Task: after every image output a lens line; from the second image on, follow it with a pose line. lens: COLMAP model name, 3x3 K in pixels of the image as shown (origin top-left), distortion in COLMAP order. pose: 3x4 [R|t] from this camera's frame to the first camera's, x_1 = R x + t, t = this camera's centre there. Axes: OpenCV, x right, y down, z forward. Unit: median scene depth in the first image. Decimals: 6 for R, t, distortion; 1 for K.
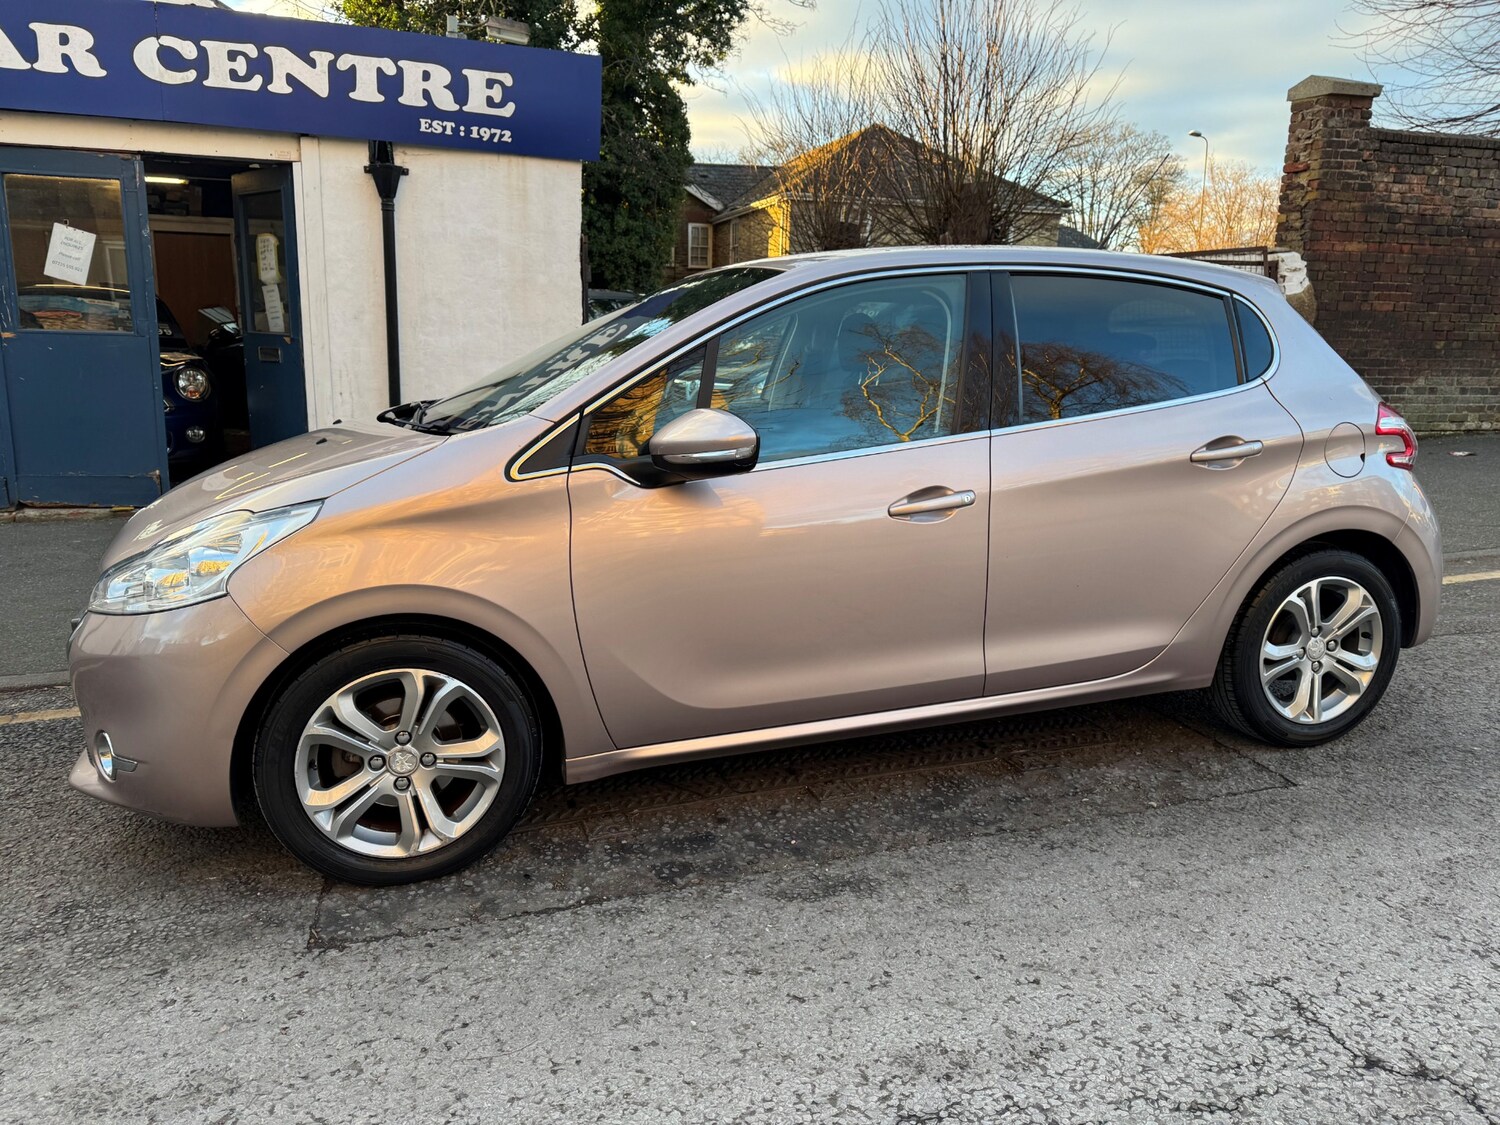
lens RADIAL K [[1058.4, 0, 743.7], [0, 1058.4, 556.4], [0, 0, 1]] dist [0.020408, -0.023143]
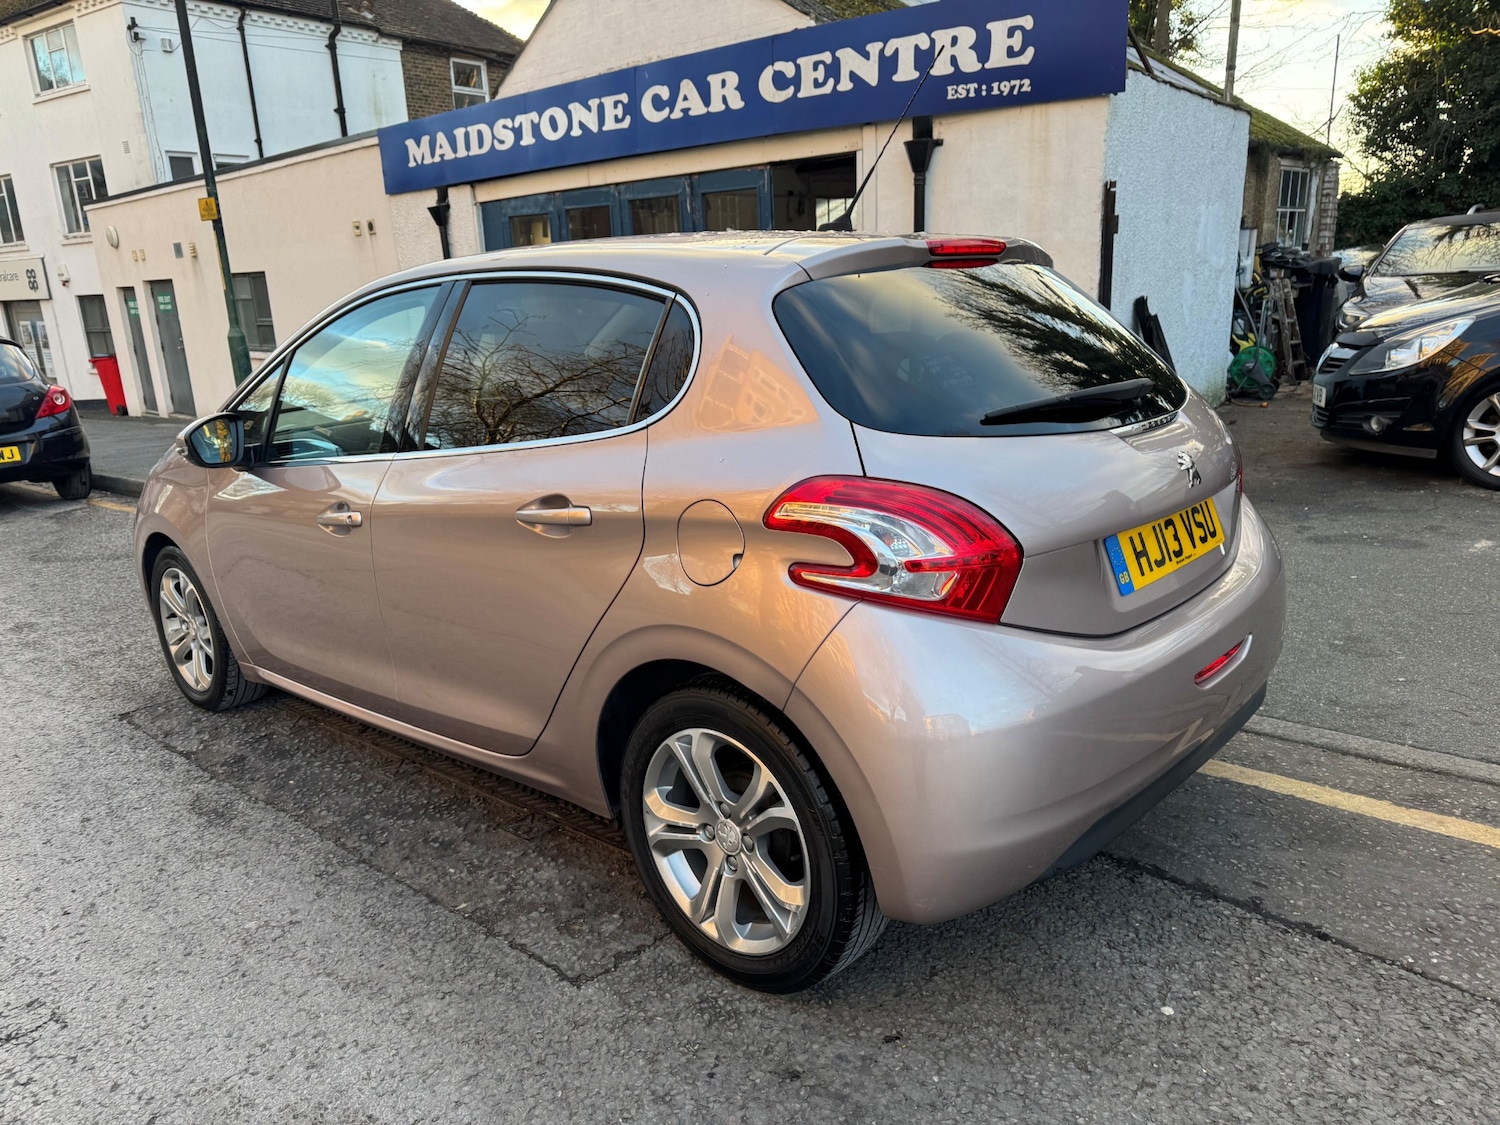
lens RADIAL K [[1058.4, 0, 745.5], [0, 1058.4, 570.6], [0, 0, 1]] dist [0.020408, -0.023143]
pose [[0.510842, 0.190145, -0.838382, 1.057560], [-0.129786, 0.981113, 0.143436, -0.168356], [0.849821, 0.035537, 0.525872, 0.661781]]
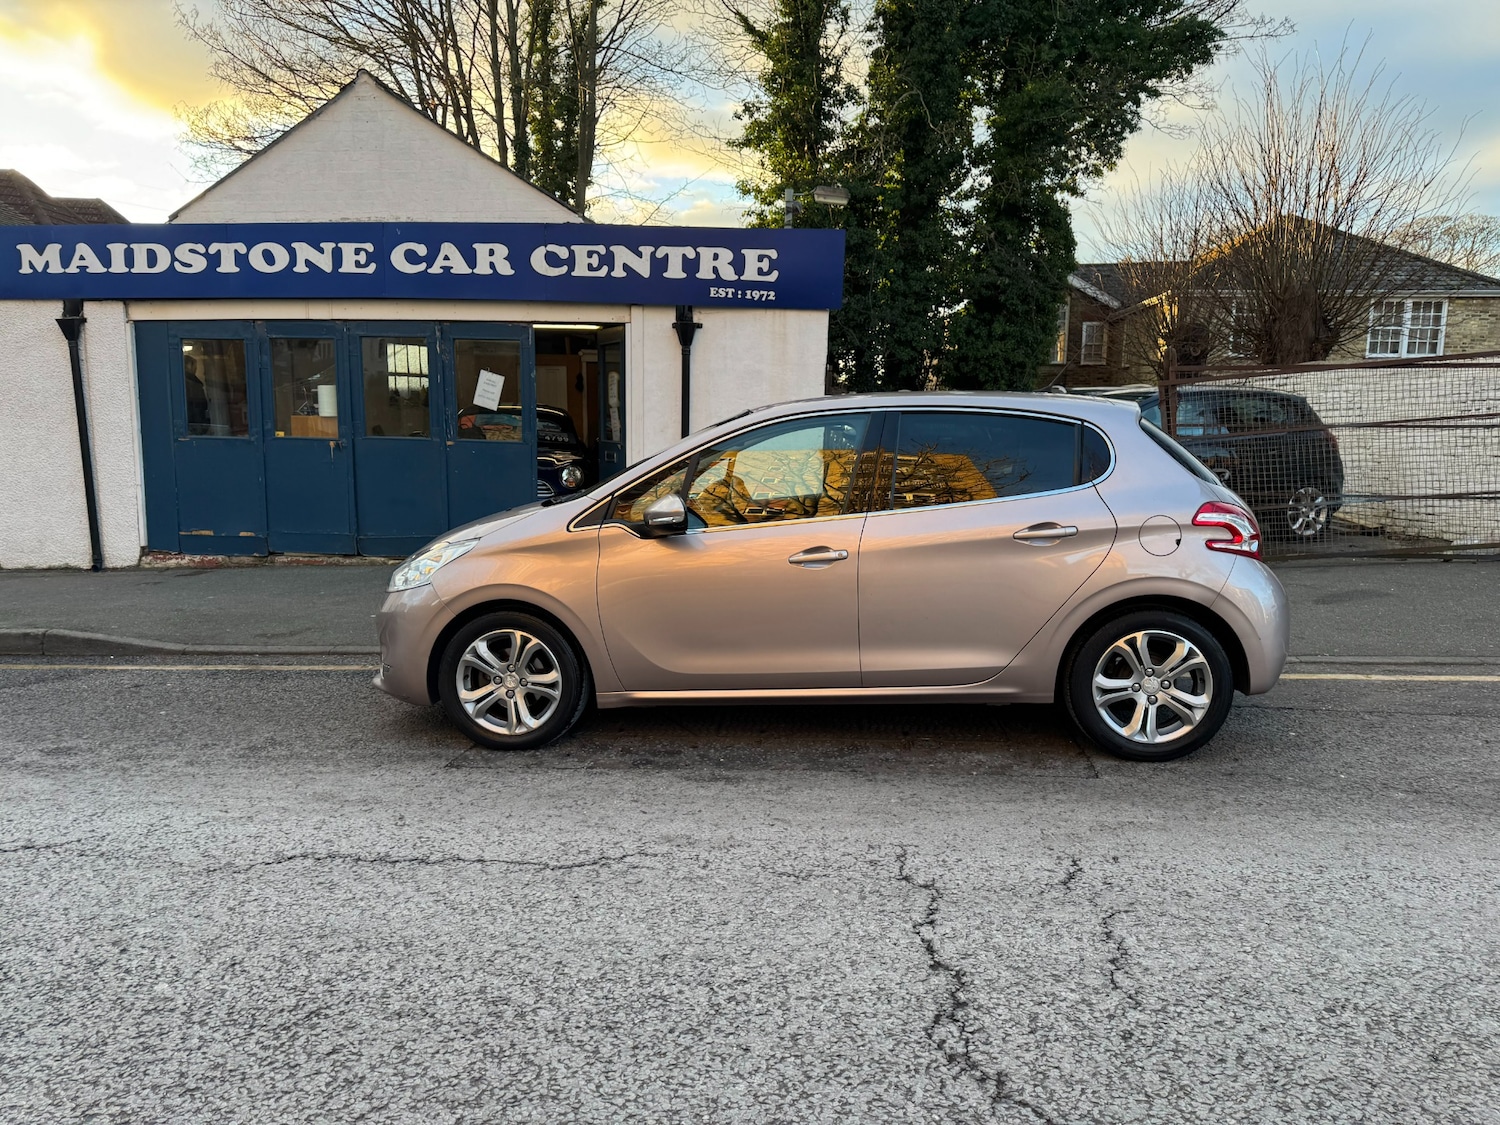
lens RADIAL K [[1058.4, 0, 752.6], [0, 1058.4, 571.2], [0, 0, 1]] dist [0.020408, -0.023143]
pose [[0.921315, 0.046396, -0.386038, 0.586038], [-0.074600, 0.995502, -0.058395, 0.059522], [0.381593, 0.082599, 0.920633, -0.418283]]
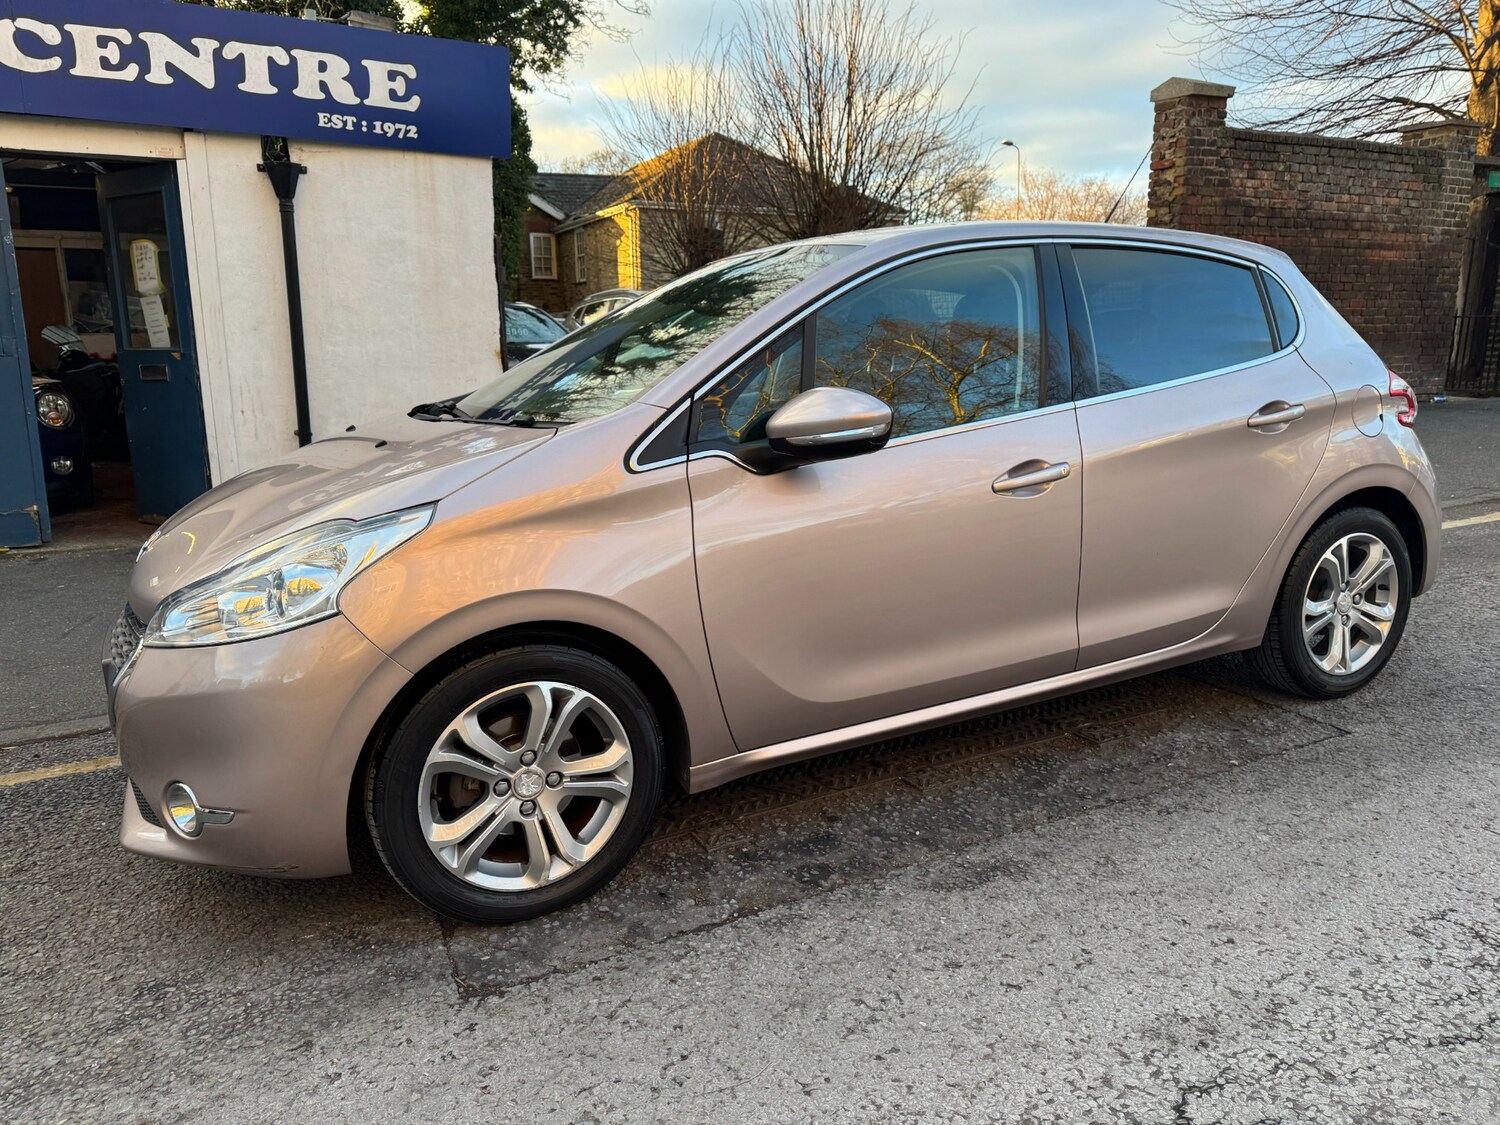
lens RADIAL K [[1058.4, 0, 745.4], [0, 1058.4, 569.5], [0, 0, 1]] dist [0.020408, -0.023143]
pose [[0.986909, -0.062512, 0.148673, -0.198678], [0.062354, 0.998038, 0.005729, 0.011064], [-0.148739, 0.003617, 0.988870, 0.050625]]
